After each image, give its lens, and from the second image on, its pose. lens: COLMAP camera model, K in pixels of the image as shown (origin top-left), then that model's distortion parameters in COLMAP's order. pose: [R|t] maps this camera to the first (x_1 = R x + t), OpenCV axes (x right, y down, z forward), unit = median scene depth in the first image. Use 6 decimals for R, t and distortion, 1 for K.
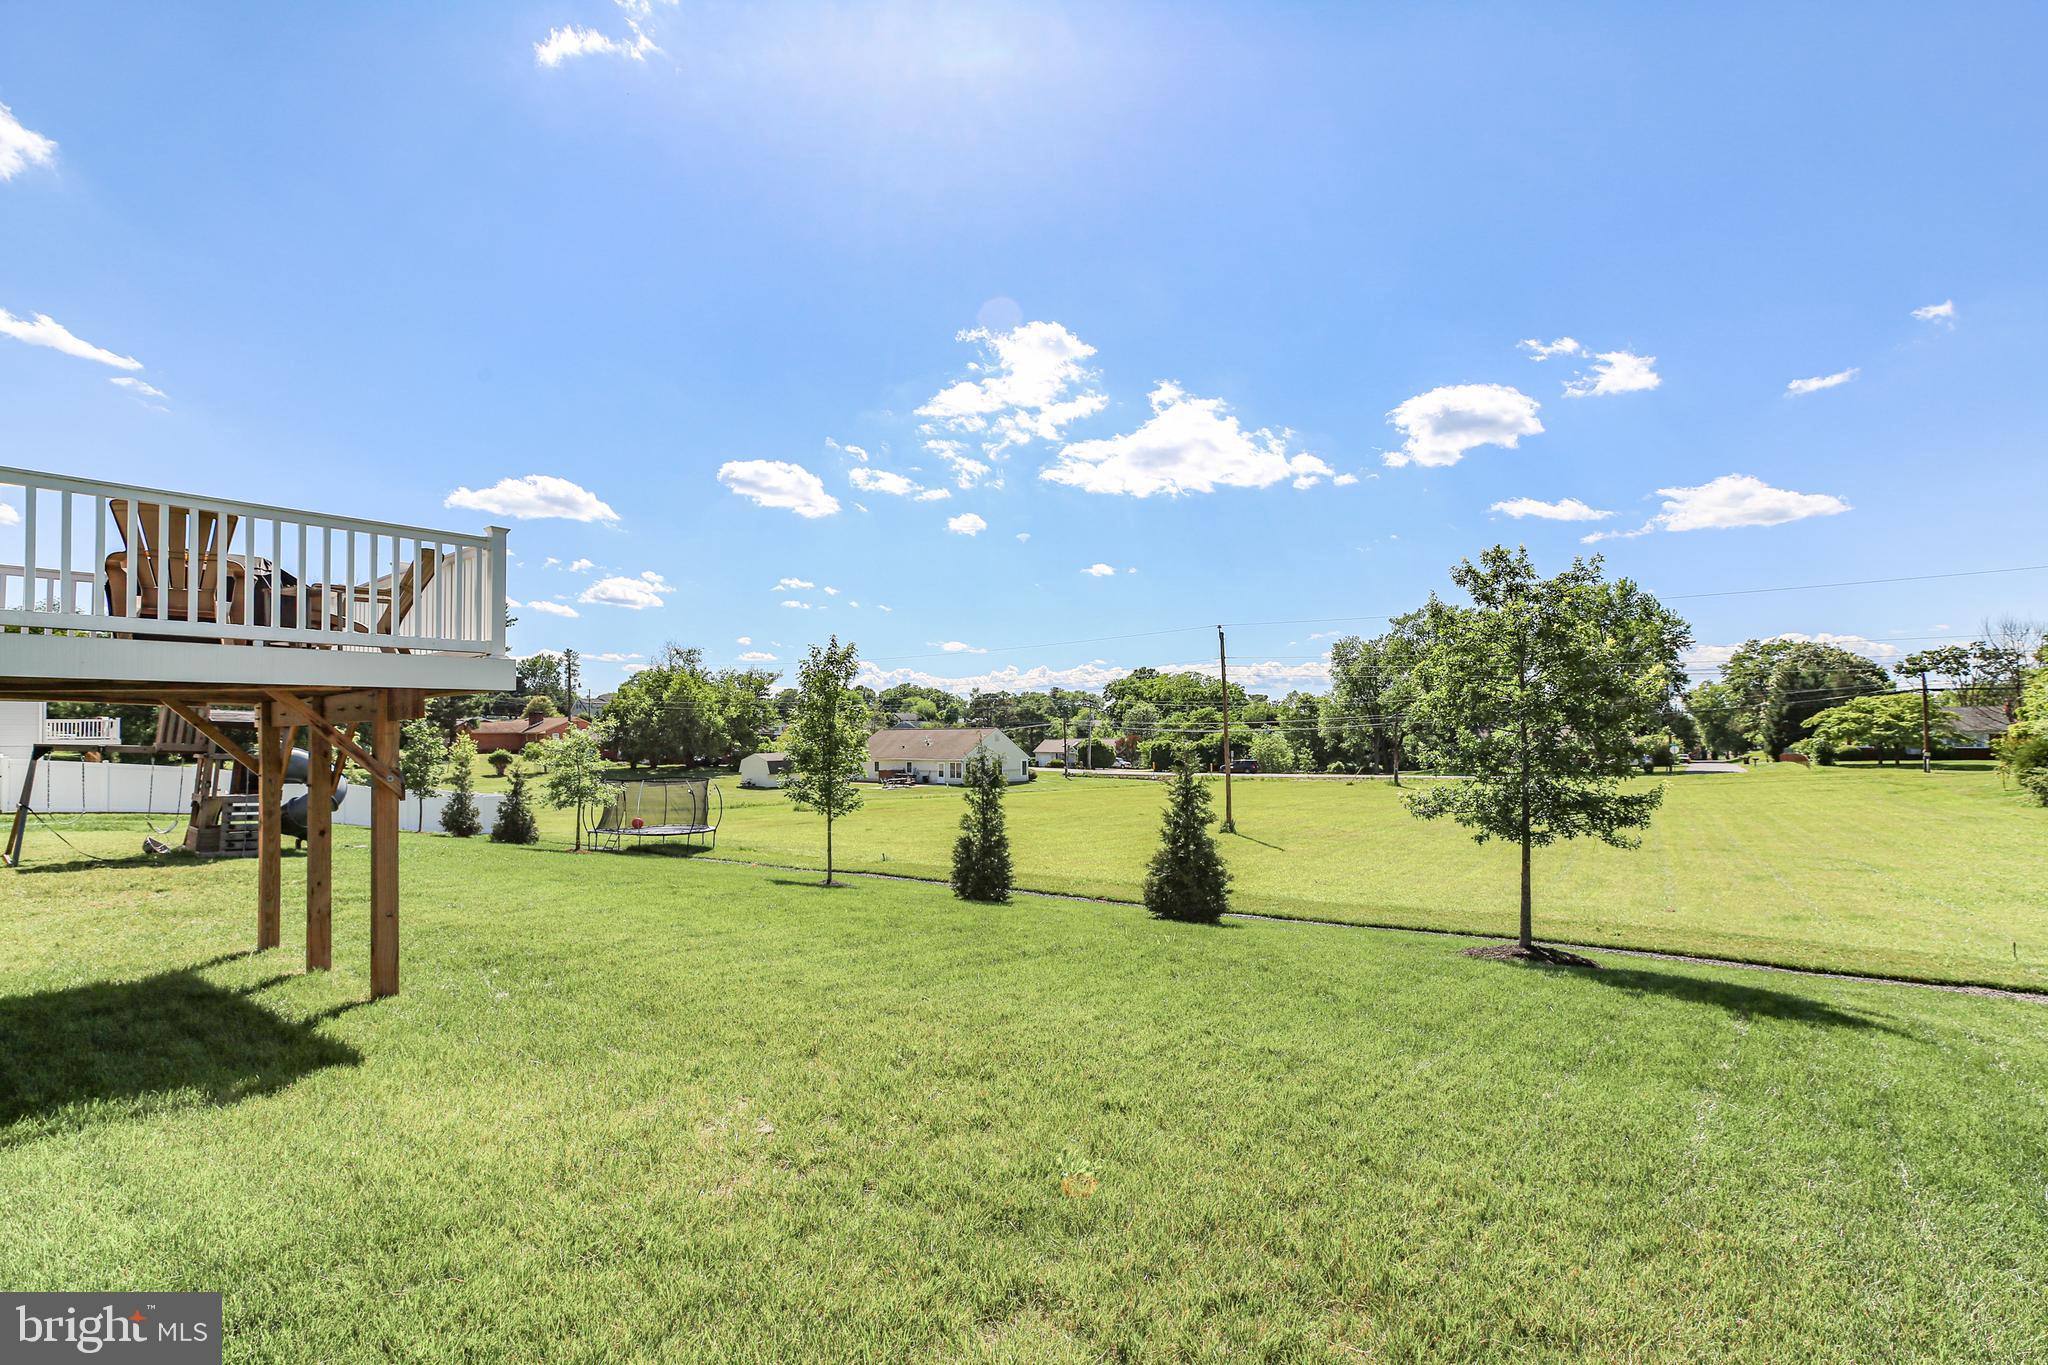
lens RADIAL K [[968.1, 0, 1055.3], [0, 968.1, 694.3], [0, 0, 1]] dist [-0.000287, 0.011200]
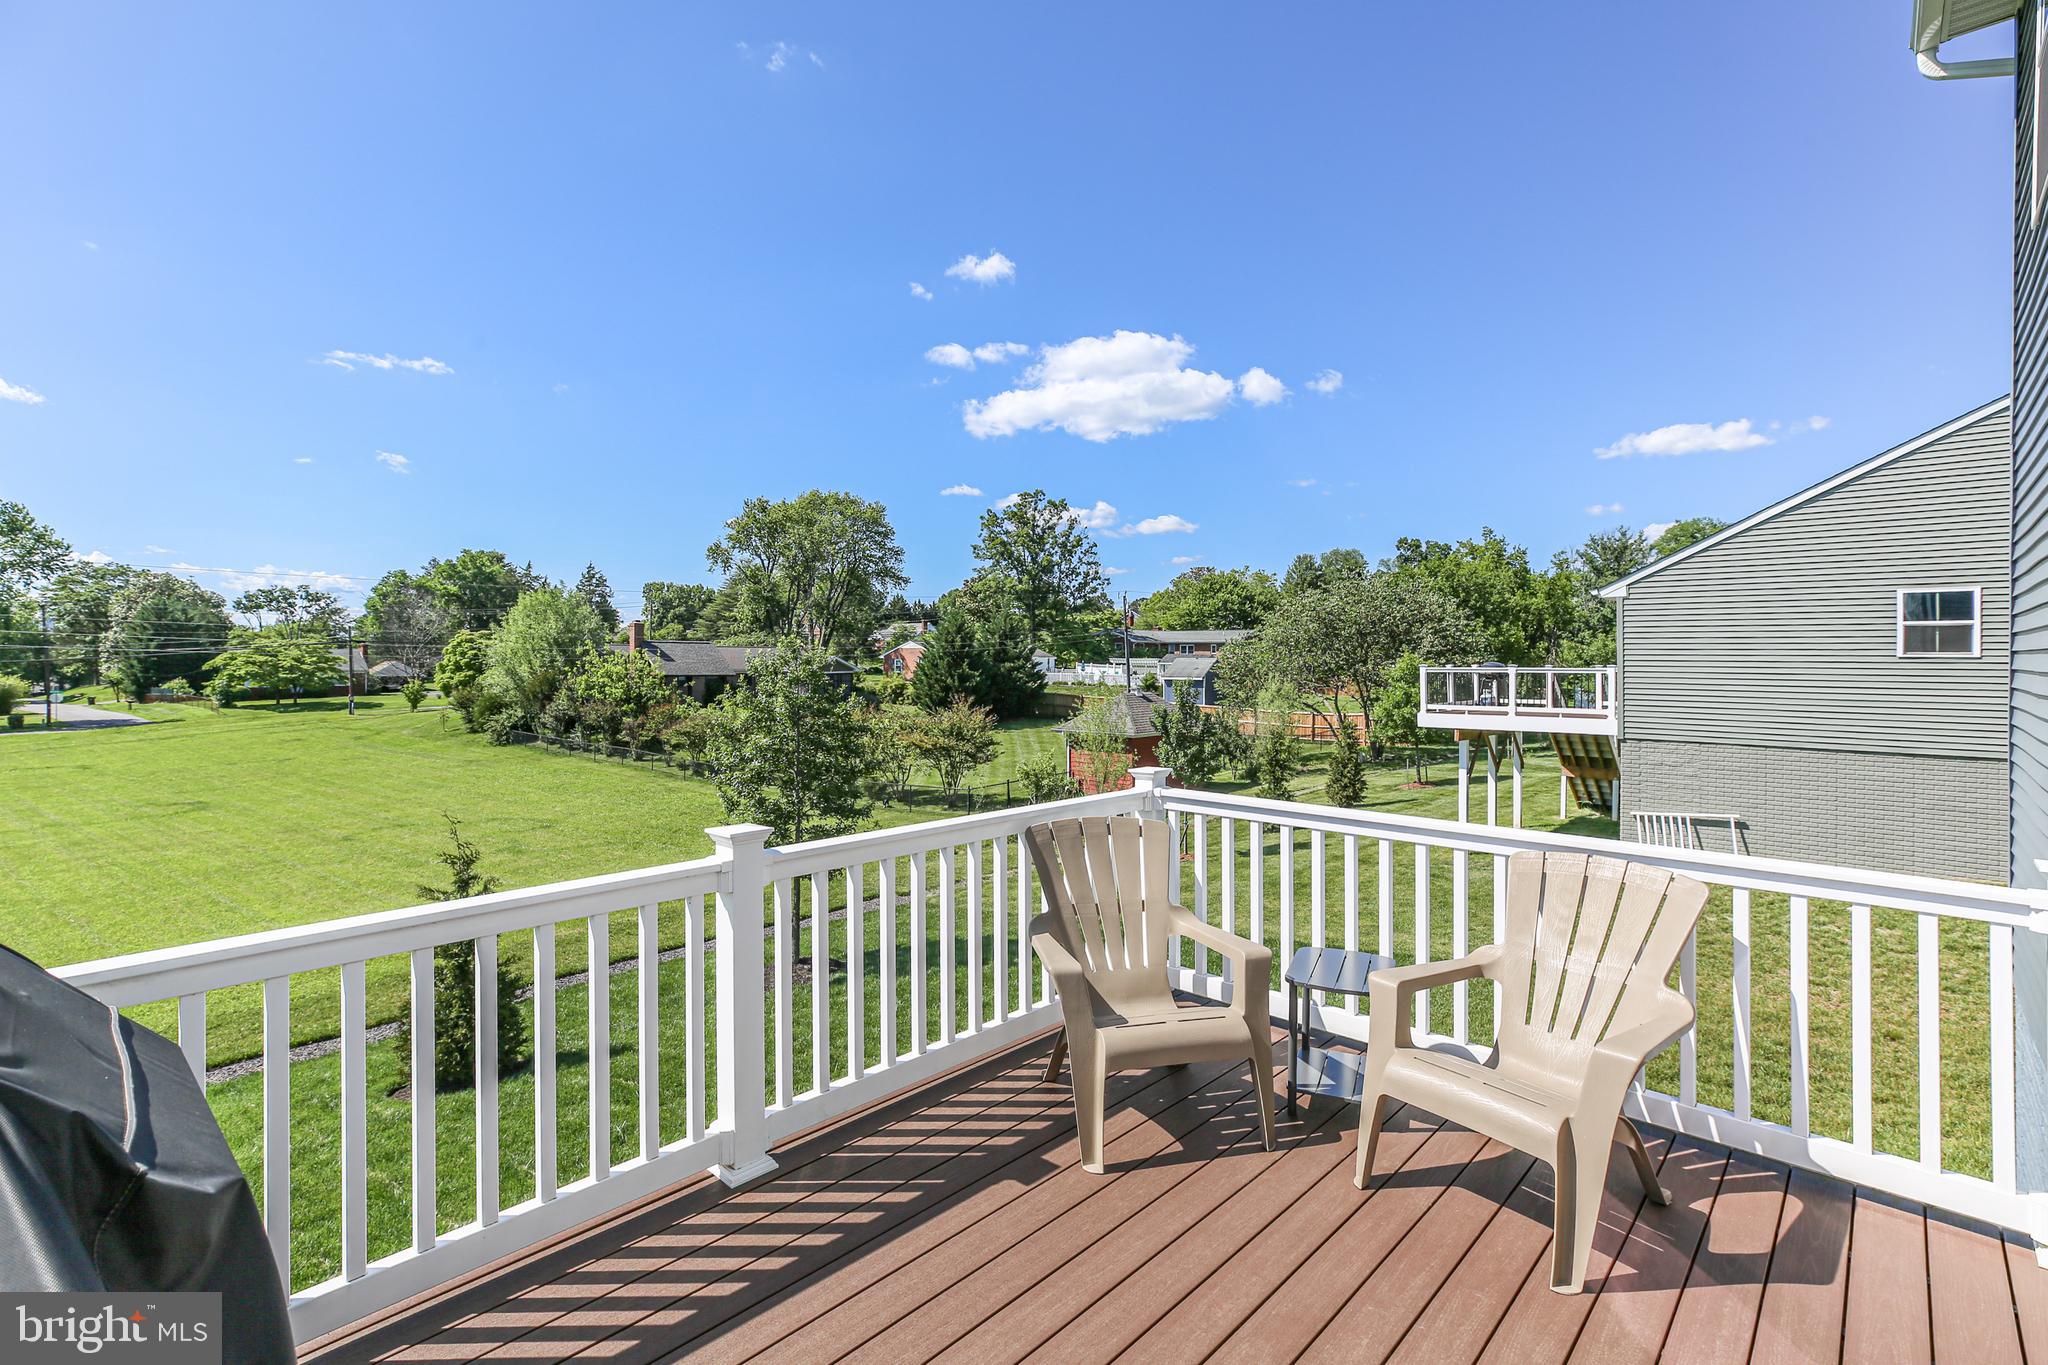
lens RADIAL K [[963.4, 0, 1023.8], [0, 963.4, 664.4], [0, 0, 1]] dist [0.000737, 0.001560]
pose [[0.078059, -0.007933, 0.996917, -0.105387], [-0.052751, 0.998535, 0.012077, -0.021607], [-0.995552, -0.053531, 0.077526, 0.093186]]
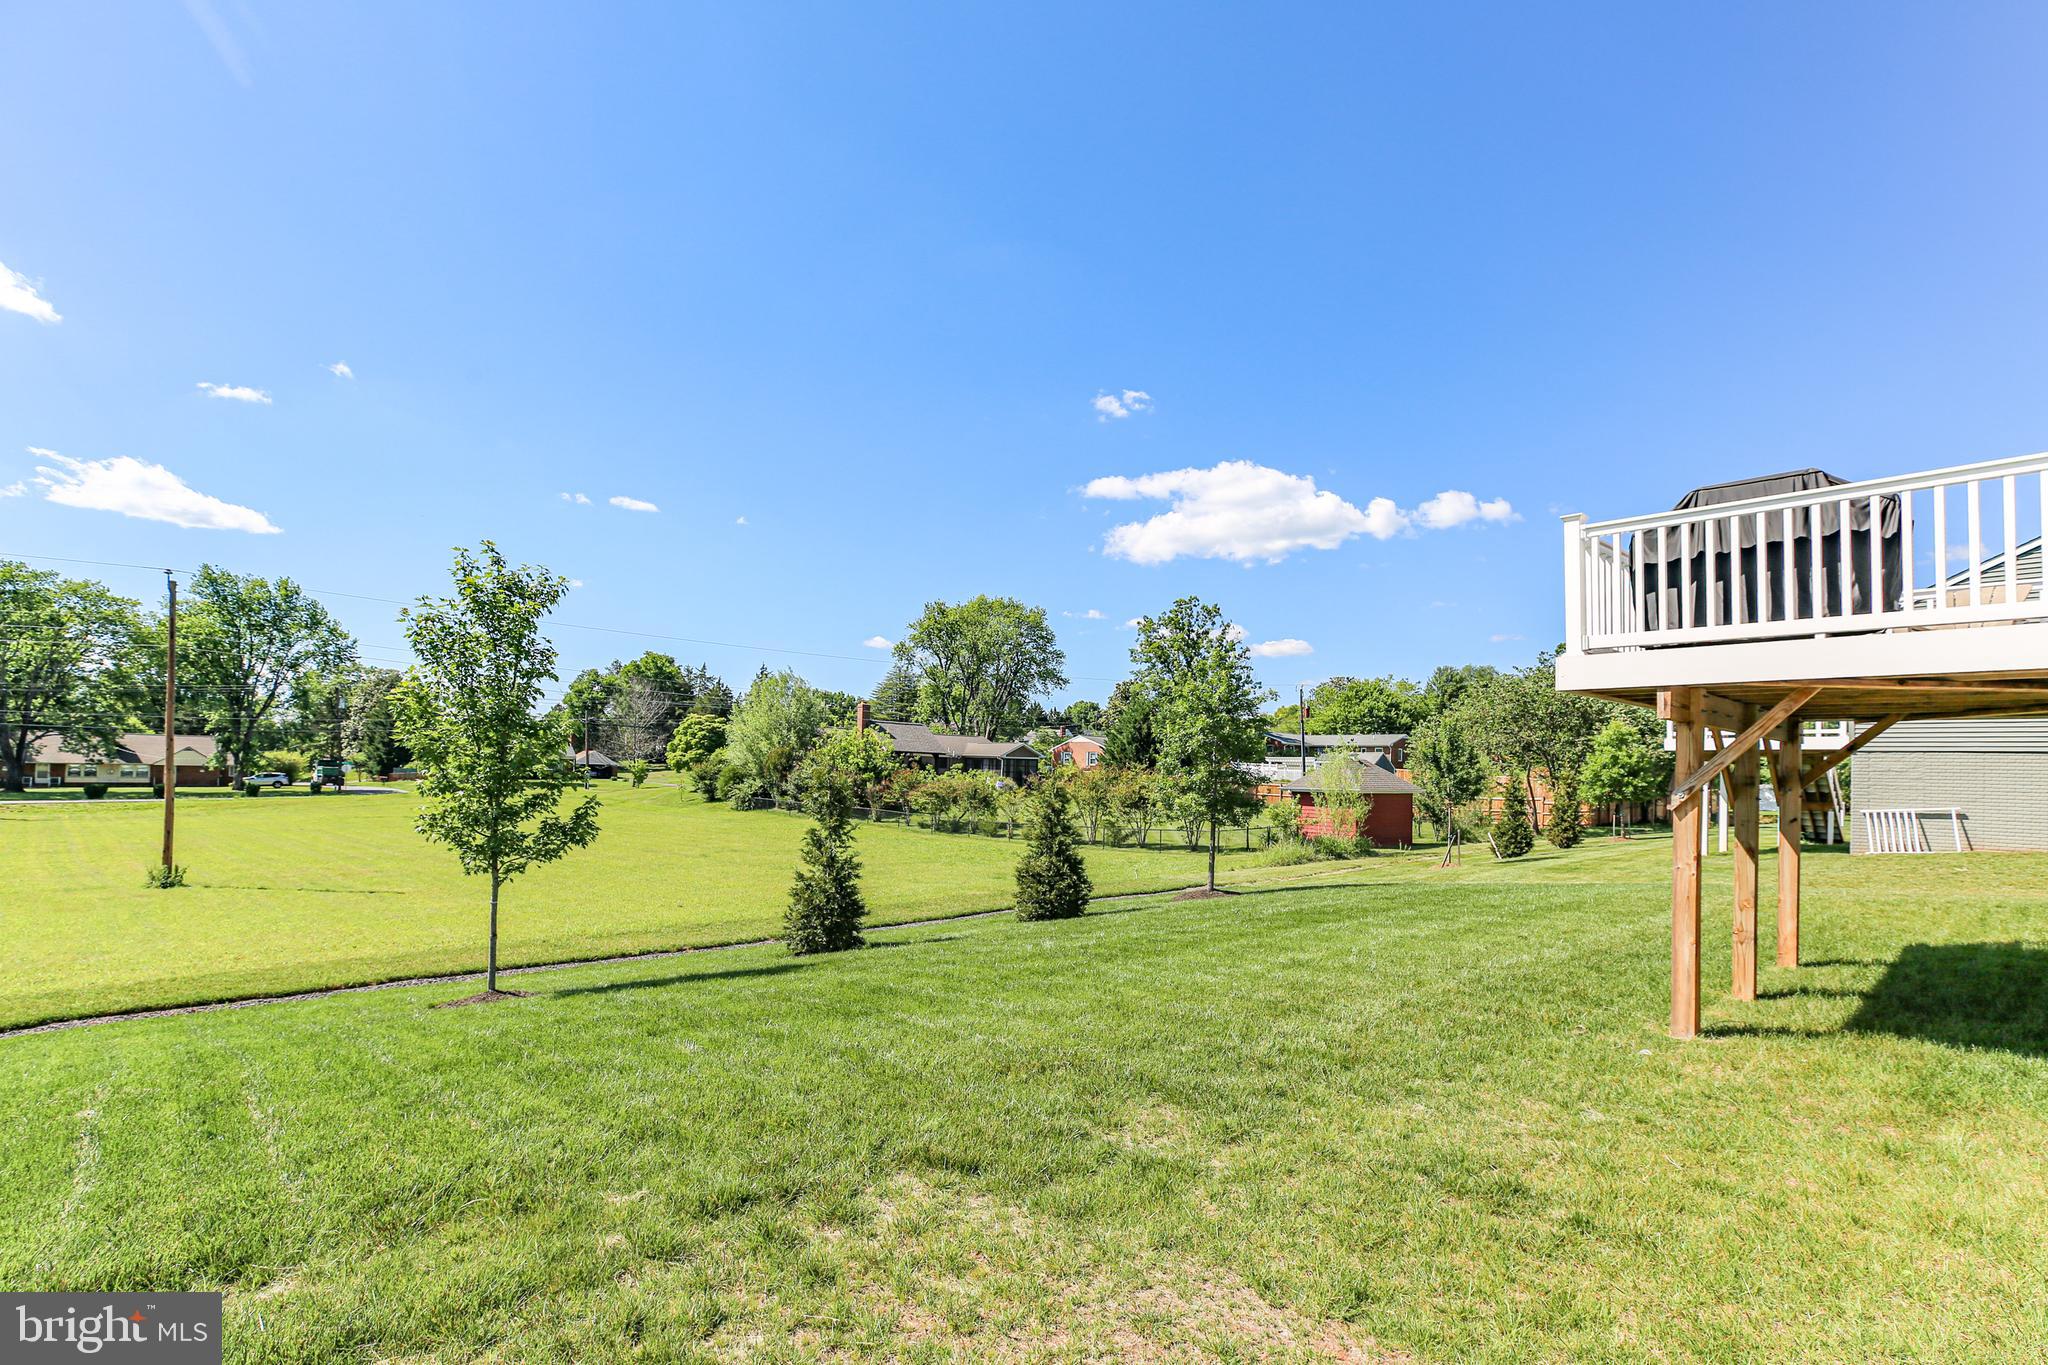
lens RADIAL K [[988.2, 0, 1019.9], [0, 988.2, 765.4], [0, 0, 1]] dist [-0.003248, 0.010043]
pose [[0.166024, 0.021371, 0.985890, -0.184563], [-0.073841, 0.997228, -0.009182, 0.011961], [-0.983353, -0.071274, 0.167142, 0.153189]]
